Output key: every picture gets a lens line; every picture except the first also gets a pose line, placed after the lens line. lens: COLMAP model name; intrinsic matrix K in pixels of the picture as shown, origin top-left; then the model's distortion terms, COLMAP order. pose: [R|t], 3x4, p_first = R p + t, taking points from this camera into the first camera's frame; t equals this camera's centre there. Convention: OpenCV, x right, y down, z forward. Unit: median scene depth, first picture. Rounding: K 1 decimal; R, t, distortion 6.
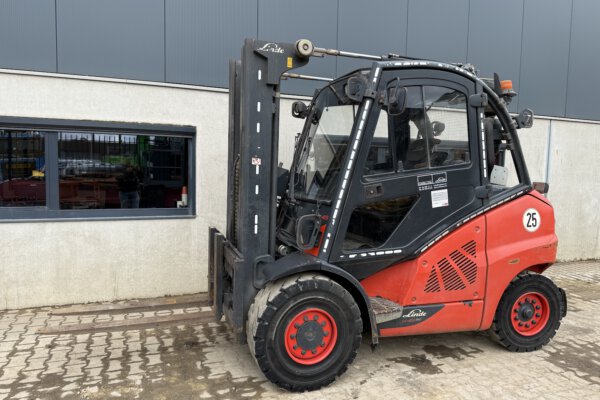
lens RADIAL K [[420.5, 0, 298.1], [0, 420.5, 196.2], [0, 0, 1]] dist [0.046791, -0.054584]
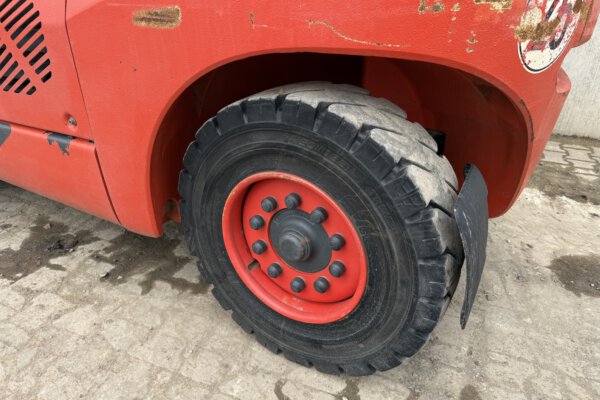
lens RADIAL K [[420.5, 0, 298.1], [0, 420.5, 196.2], [0, 0, 1]] dist [0.046791, -0.054584]
pose [[0.720773, 0.295225, -0.627159, 0.761160], [-0.051502, 0.925076, 0.376274, 0.156738], [0.691255, -0.238908, 0.681974, 0.893756]]
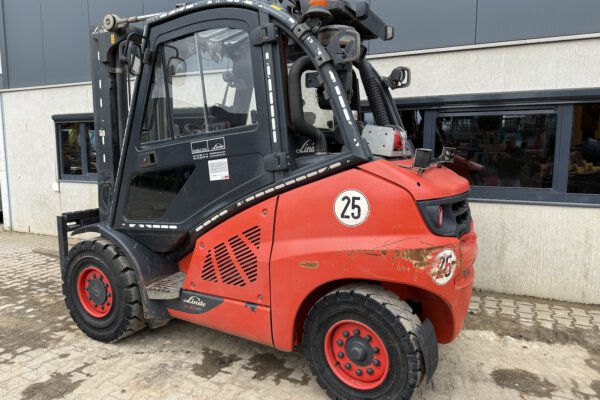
lens RADIAL K [[420.5, 0, 298.1], [0, 420.5, 196.2], [0, 0, 1]] dist [0.046791, -0.054584]
pose [[0.690952, 0.058576, -0.720524, 1.004722], [-0.035761, 0.998261, 0.046861, 0.012585], [0.722016, -0.006612, 0.691845, 0.533281]]
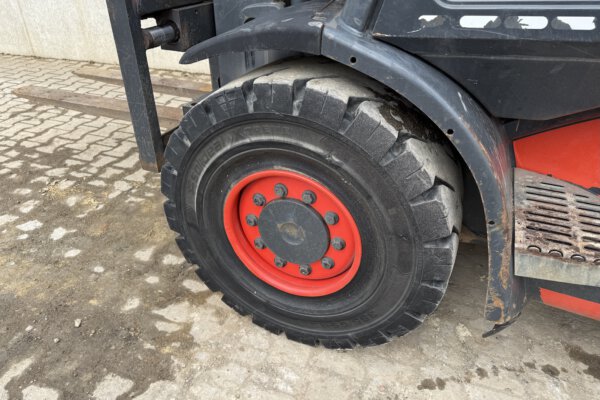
lens RADIAL K [[420.5, 0, 298.1], [0, 420.5, 196.2], [0, 0, 1]] dist [0.046791, -0.054584]
pose [[0.750668, 0.322528, -0.576605, 0.206960], [-0.026203, 0.886593, 0.461808, 0.109219], [0.660160, -0.331556, 0.673988, 0.658475]]
